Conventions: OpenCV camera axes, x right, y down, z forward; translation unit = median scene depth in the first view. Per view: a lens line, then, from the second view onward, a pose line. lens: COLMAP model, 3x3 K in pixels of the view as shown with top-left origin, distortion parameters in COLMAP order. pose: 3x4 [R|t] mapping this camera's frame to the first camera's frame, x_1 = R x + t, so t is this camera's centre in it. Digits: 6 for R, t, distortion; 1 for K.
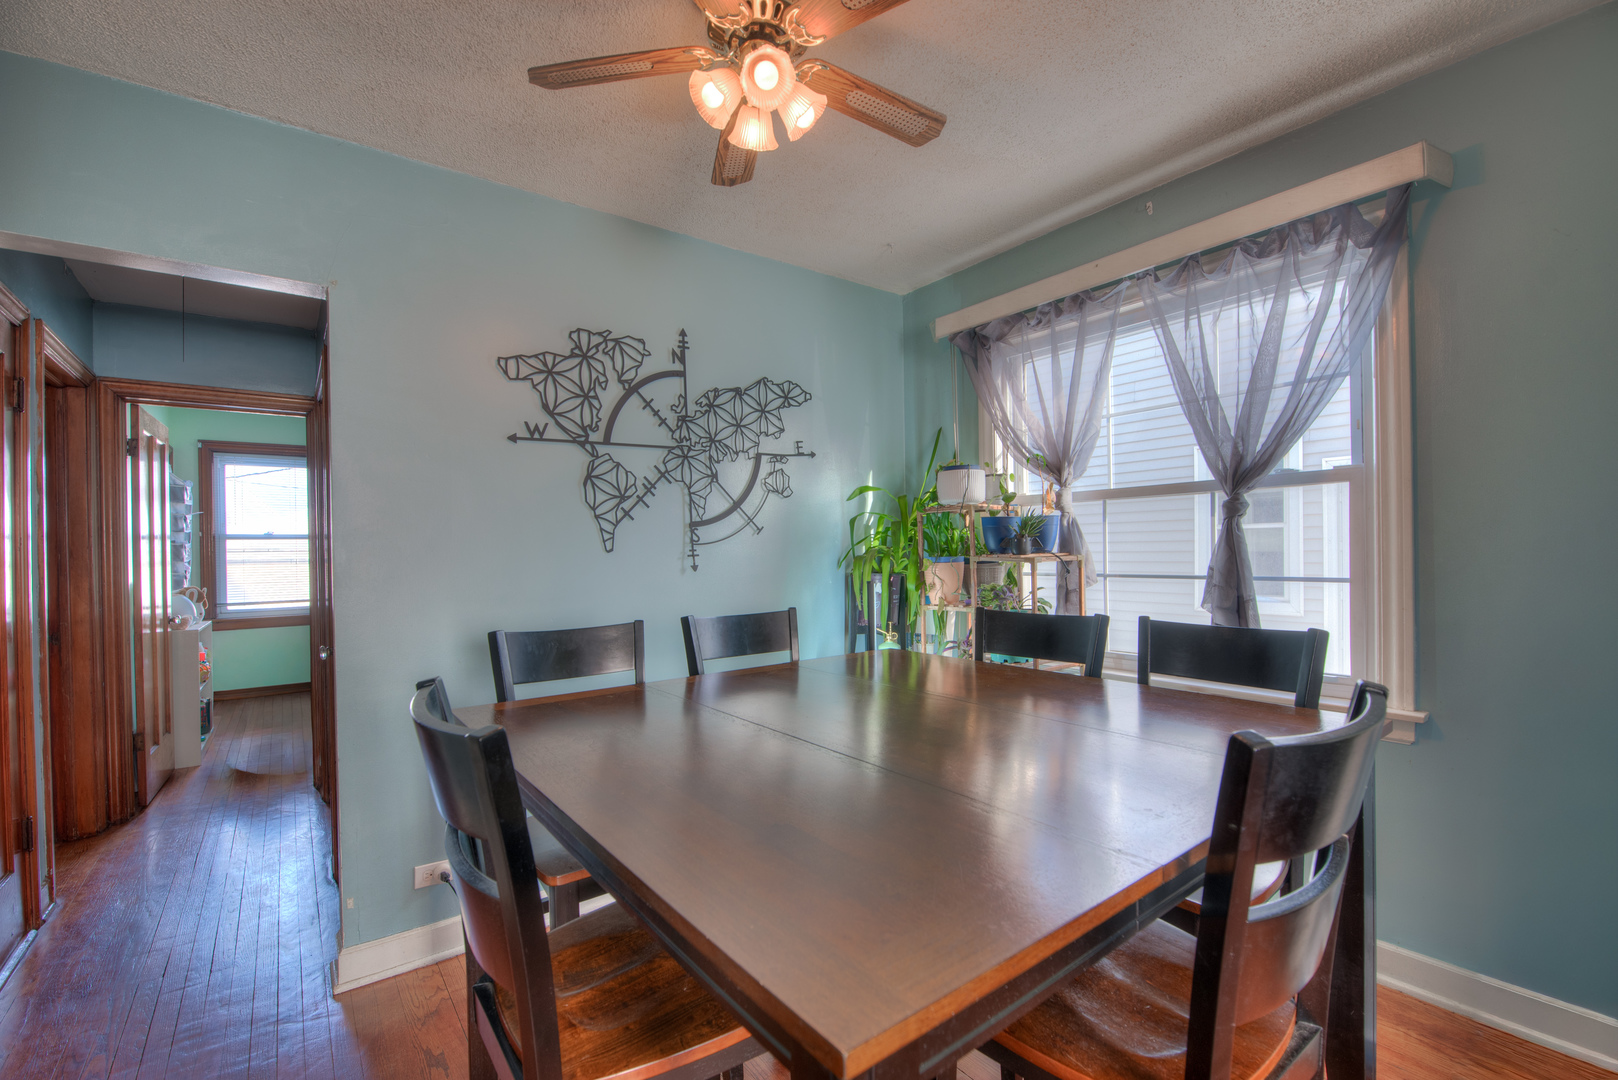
lens RADIAL K [[706.7, 0, 807.6], [0, 706.7, 546.9], [0, 0, 1]] dist [0.001995, -0.000162]
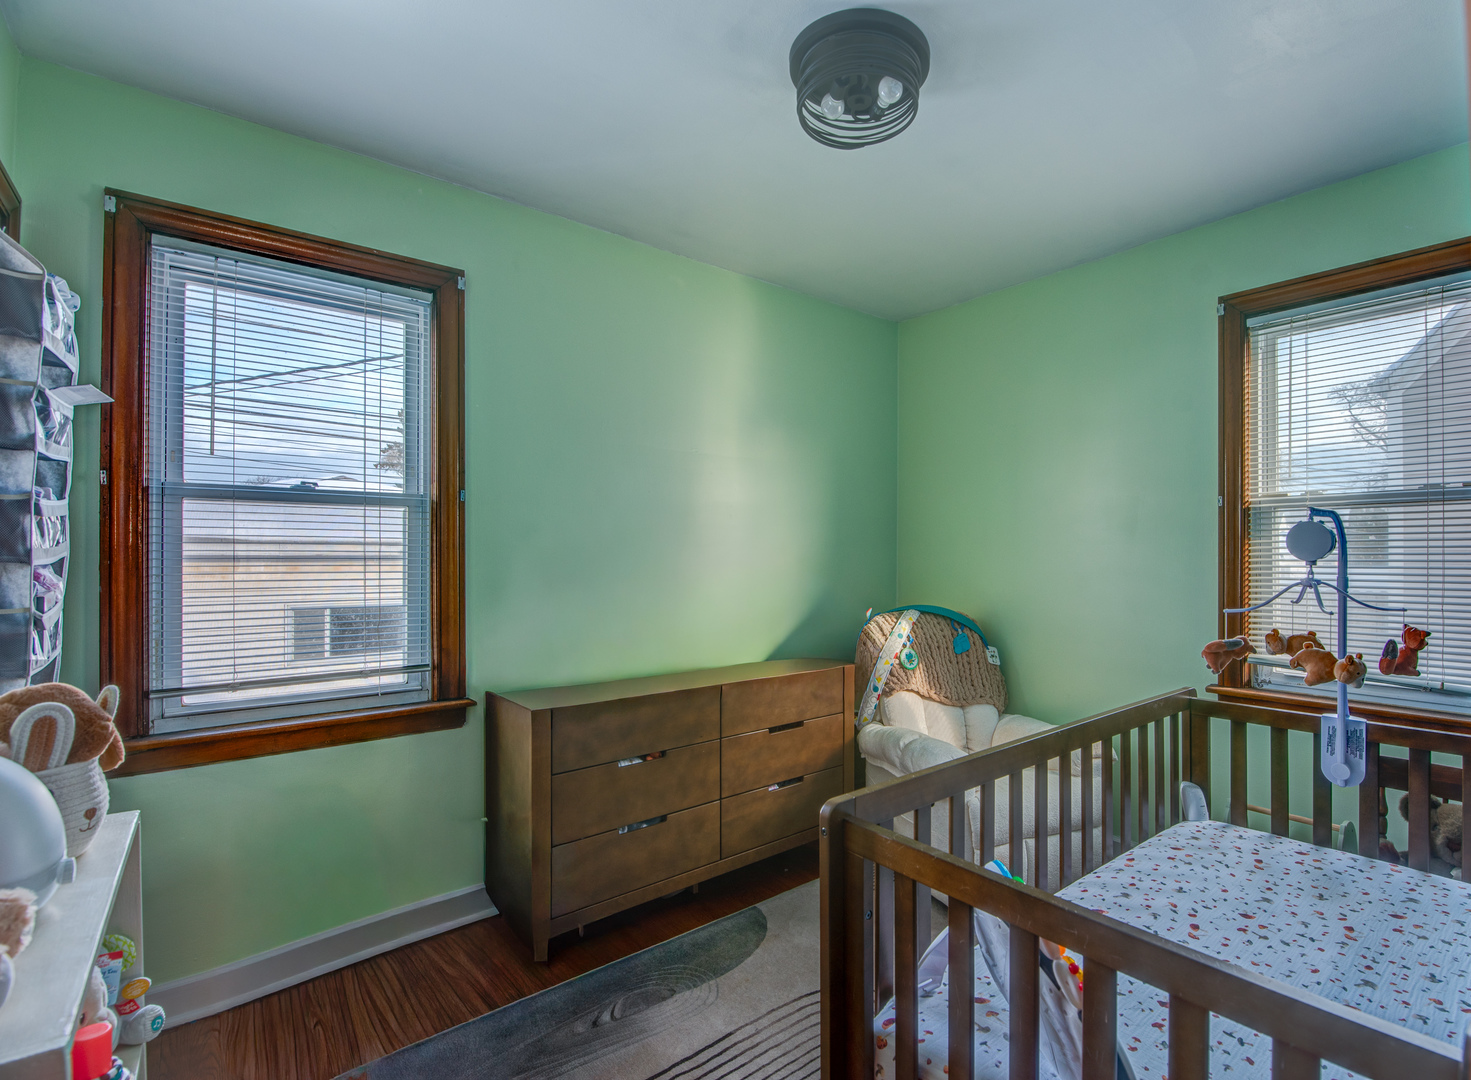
lens RADIAL K [[693.4, 0, 735.8], [0, 693.4, 547.9], [0, 0, 1]] dist [-0.001905, -0.000005]
pose [[0.999569, 0.019378, 0.022072, -0.577388], [-0.019189, 0.999778, -0.008746, 0.010099], [-0.022237, 0.008319, 0.999718, 0.679247]]
